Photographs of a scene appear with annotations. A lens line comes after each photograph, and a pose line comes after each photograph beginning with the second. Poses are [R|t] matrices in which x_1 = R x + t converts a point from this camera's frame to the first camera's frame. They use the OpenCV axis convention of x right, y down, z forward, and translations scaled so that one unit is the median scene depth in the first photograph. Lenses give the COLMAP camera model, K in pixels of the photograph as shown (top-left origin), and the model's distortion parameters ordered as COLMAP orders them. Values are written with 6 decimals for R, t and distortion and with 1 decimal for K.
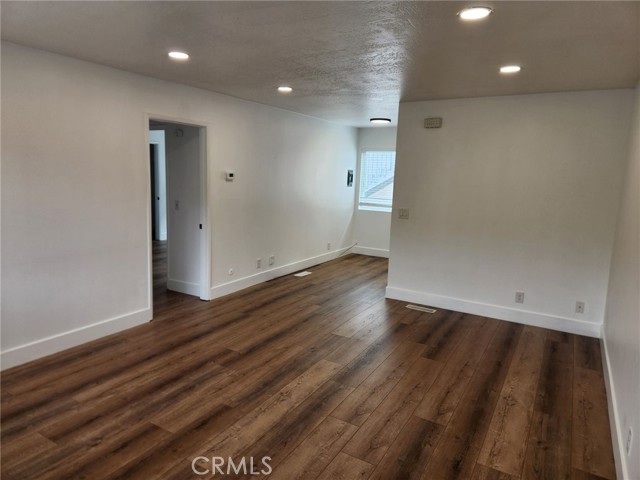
lens RADIAL K [[429.1, 0, 317.4], [0, 429.1, 239.6], [0, 0, 1]] dist [0.049804, -0.014276]
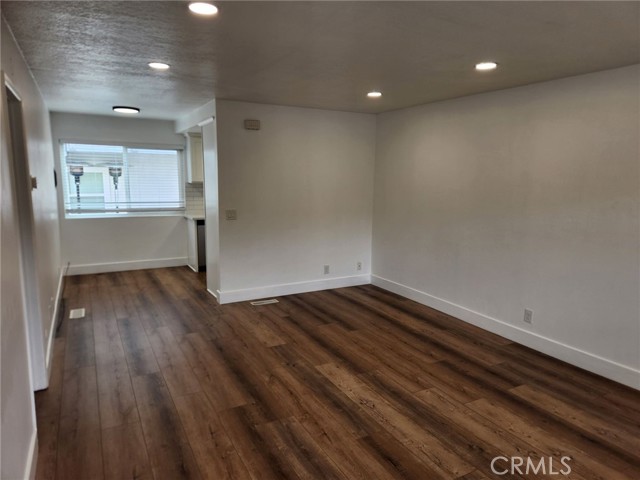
lens RADIAL K [[429.1, 0, 316.3], [0, 429.1, 239.9], [0, 0, 1]] dist [0.049804, -0.014276]
pose [[0.510523, -0.156292, 0.845540, -0.784530], [0.139582, 0.985363, 0.097860, -0.103402], [-0.848459, 0.068063, 0.524866, 0.472356]]
